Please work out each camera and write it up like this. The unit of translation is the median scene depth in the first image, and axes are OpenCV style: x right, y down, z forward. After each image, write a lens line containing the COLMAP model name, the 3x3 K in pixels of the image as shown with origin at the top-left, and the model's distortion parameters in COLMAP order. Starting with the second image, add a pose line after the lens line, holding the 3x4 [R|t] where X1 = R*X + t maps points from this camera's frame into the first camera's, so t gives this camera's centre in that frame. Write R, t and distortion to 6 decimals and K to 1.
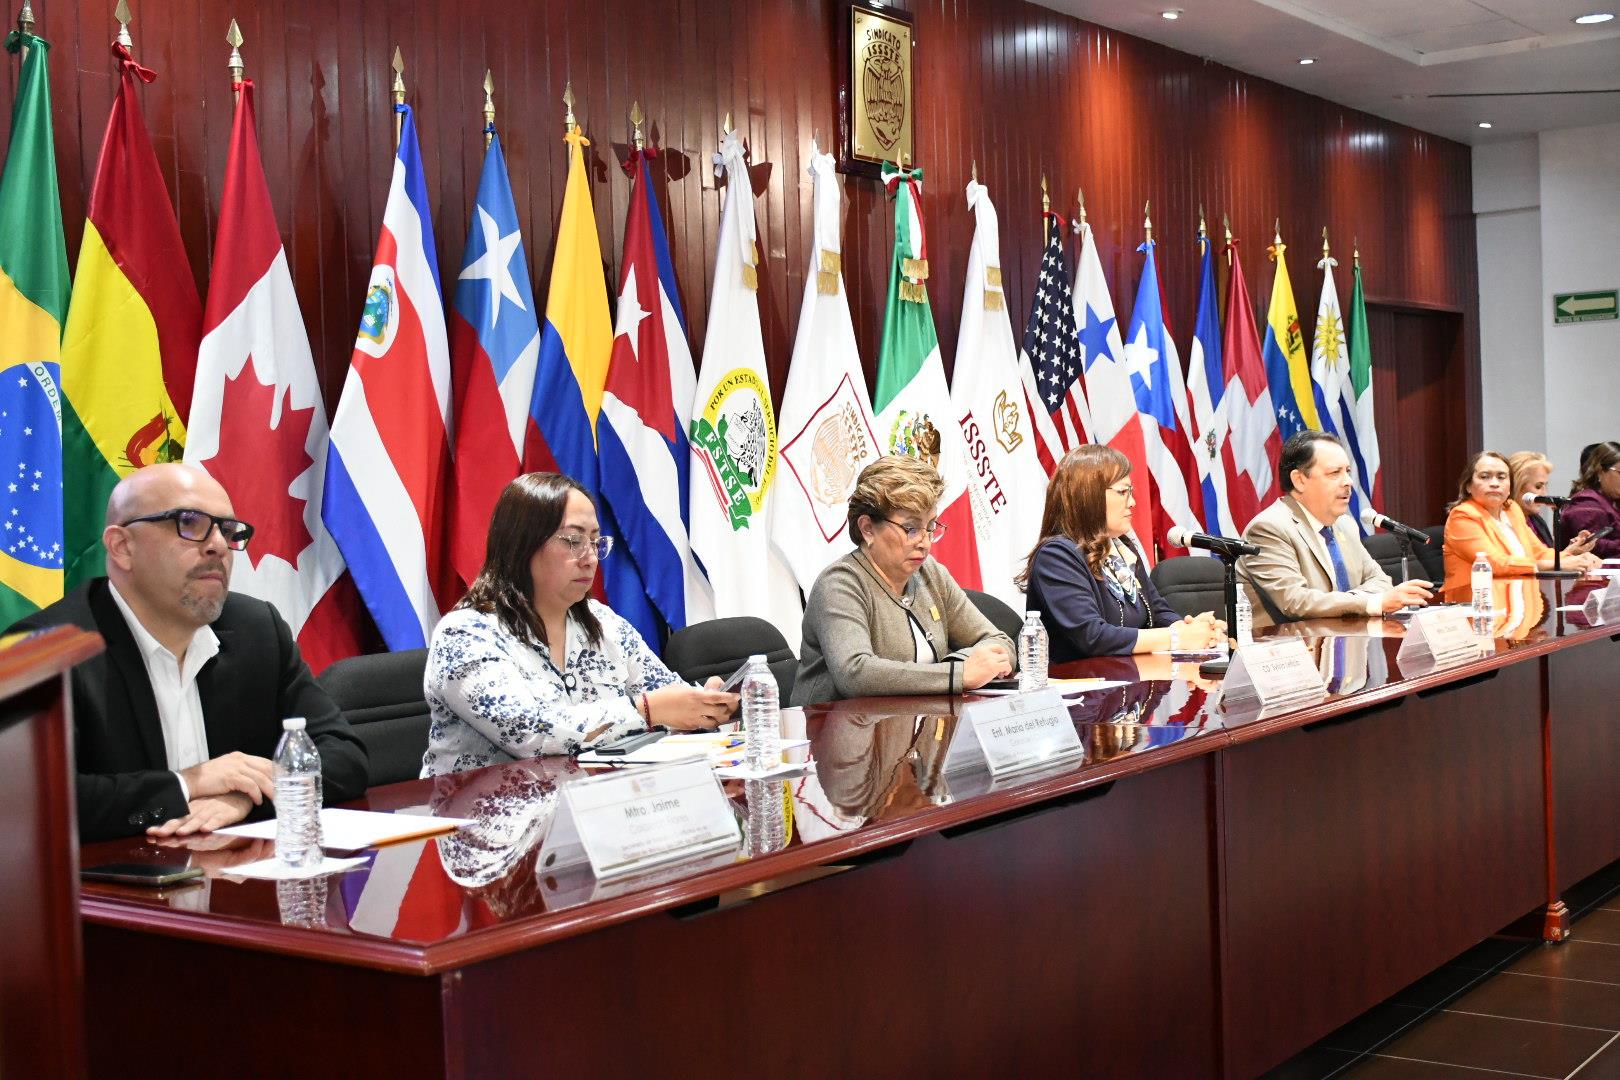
lens RADIAL K [[2140.6, 0, 810.0], [0, 2140.6, 540.0], [0, 0, 1]] dist [-0.008659, 0.003136]
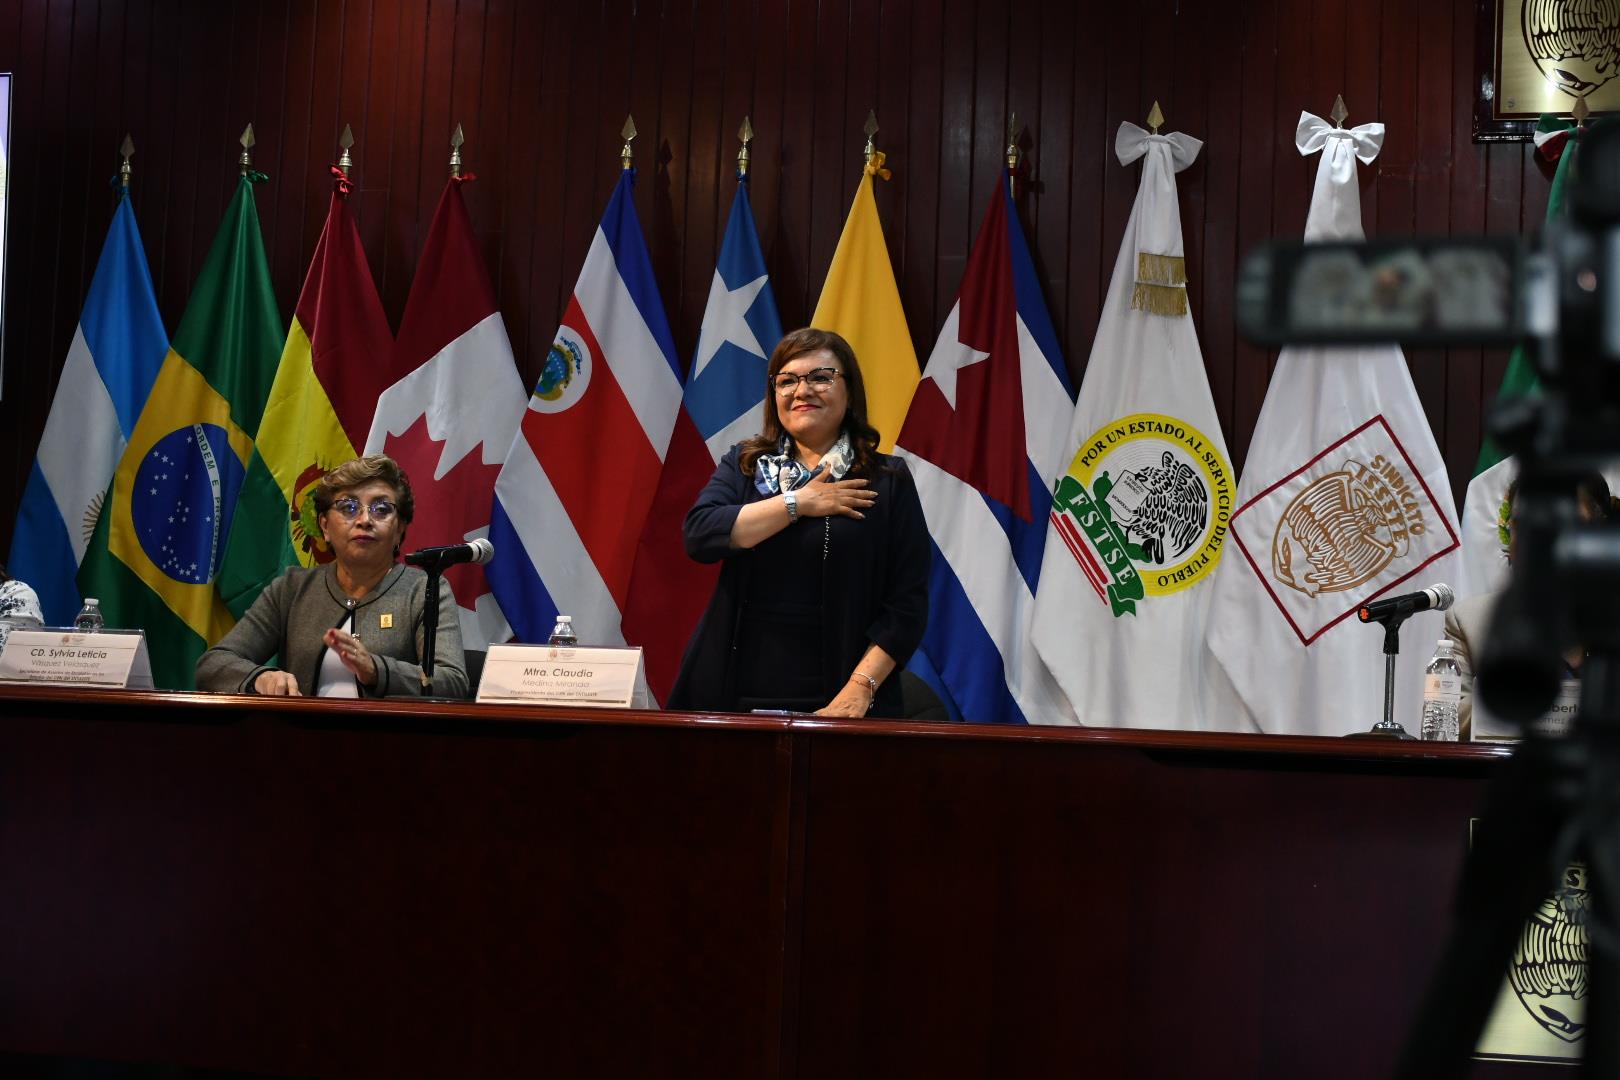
lens RADIAL K [[2592.9, 0, 810.0], [0, 2592.9, 540.0], [0, 0, 1]] dist [-0.034447, 0.012072]
pose [[0.328972, -0.020111, -0.944126, 0.838448], [-0.078154, 0.995764, -0.048443, 0.022872], [0.941100, 0.089723, 0.326006, 0.573633]]
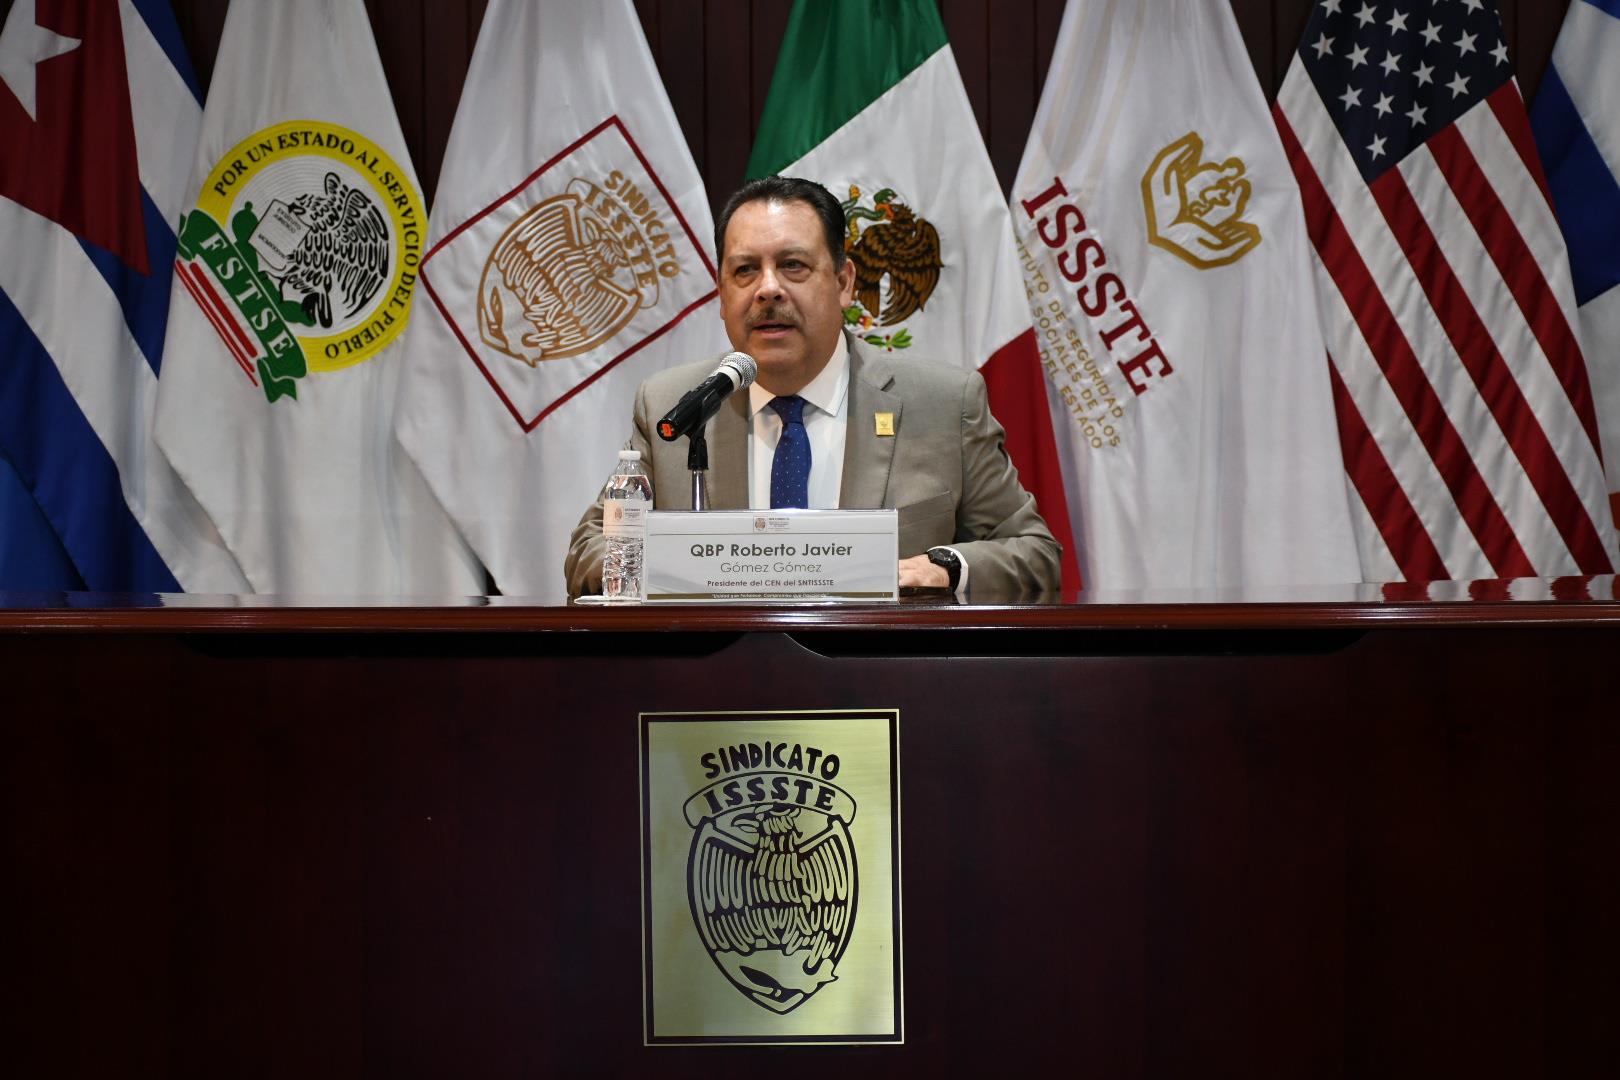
lens RADIAL K [[3284.5, 0, 810.0], [0, 3284.5, 540.0], [0, 0, 1]] dist [-0.072015, 0.397389]
pose [[0.531578, 0.042526, -0.845941, 0.796463], [-0.034952, 0.998989, 0.028257, 0.002799], [0.846288, 0.014547, 0.532527, 0.648587]]
